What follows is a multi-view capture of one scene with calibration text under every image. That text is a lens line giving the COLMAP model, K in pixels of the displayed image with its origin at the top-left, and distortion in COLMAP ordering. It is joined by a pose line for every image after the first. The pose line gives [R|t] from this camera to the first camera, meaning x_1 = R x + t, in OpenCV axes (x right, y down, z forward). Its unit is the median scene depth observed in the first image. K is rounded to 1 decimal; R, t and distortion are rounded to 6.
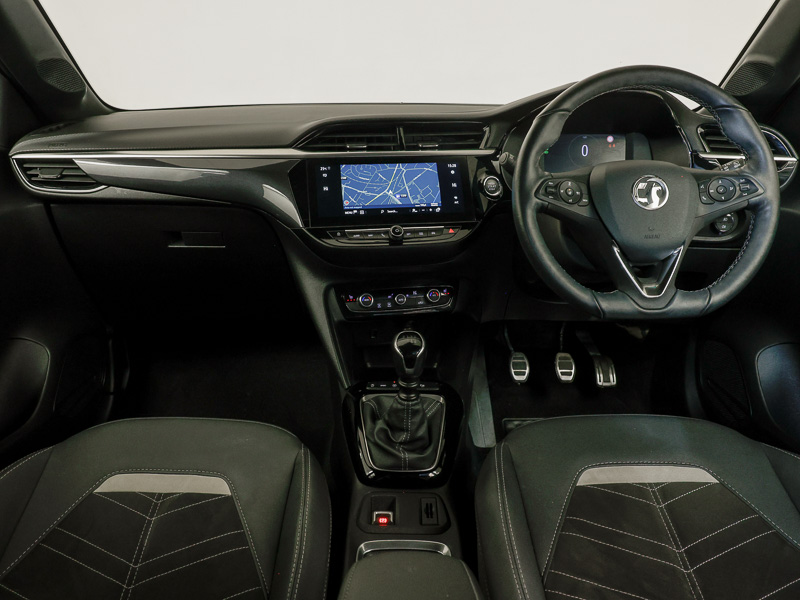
lens RADIAL K [[620.2, 0, 400.0], [0, 620.2, 300.0], [0, 0, 1]] dist [0.012599, -0.005139]
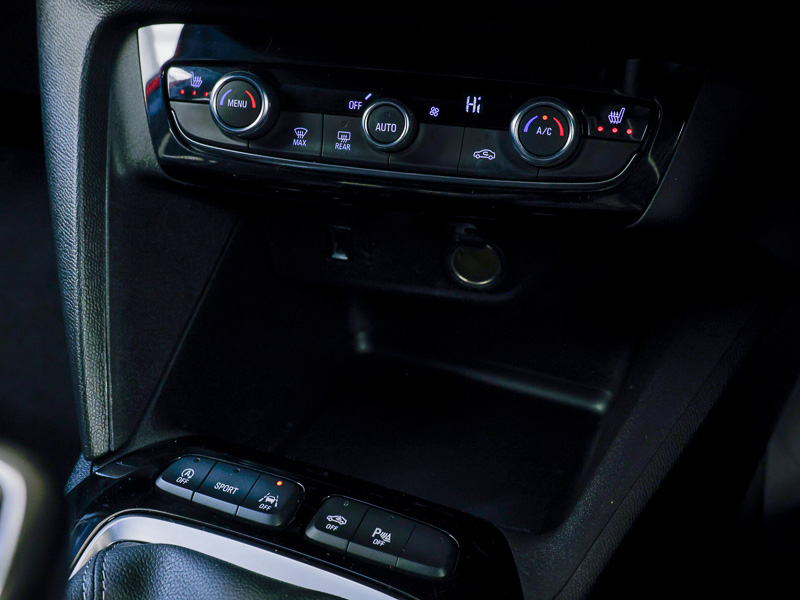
lens RADIAL K [[1060.2, 0, 400.0], [0, 1060.2, 300.0], [0, 0, 1]] dist [0.001880, 0.000631]
pose [[0.900308, 0.223286, -0.373617, 0.186896], [-0.144407, 0.963001, 0.227543, -0.032118], [0.410601, -0.150906, 0.899241, 0.790233]]
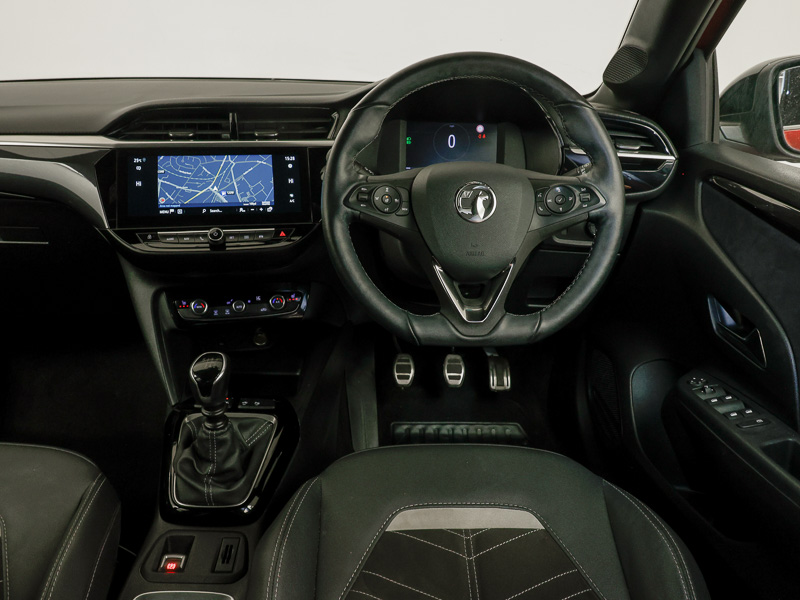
lens RADIAL K [[620.2, 0, 400.0], [0, 620.2, 300.0], [0, 0, 1]] dist [0.012599, -0.005139]
pose [[0.999838, 0.013983, 0.011365, 0.267930], [-0.014637, 0.998109, 0.059695, -0.080454], [-0.010509, -0.059852, 0.998152, 0.117286]]
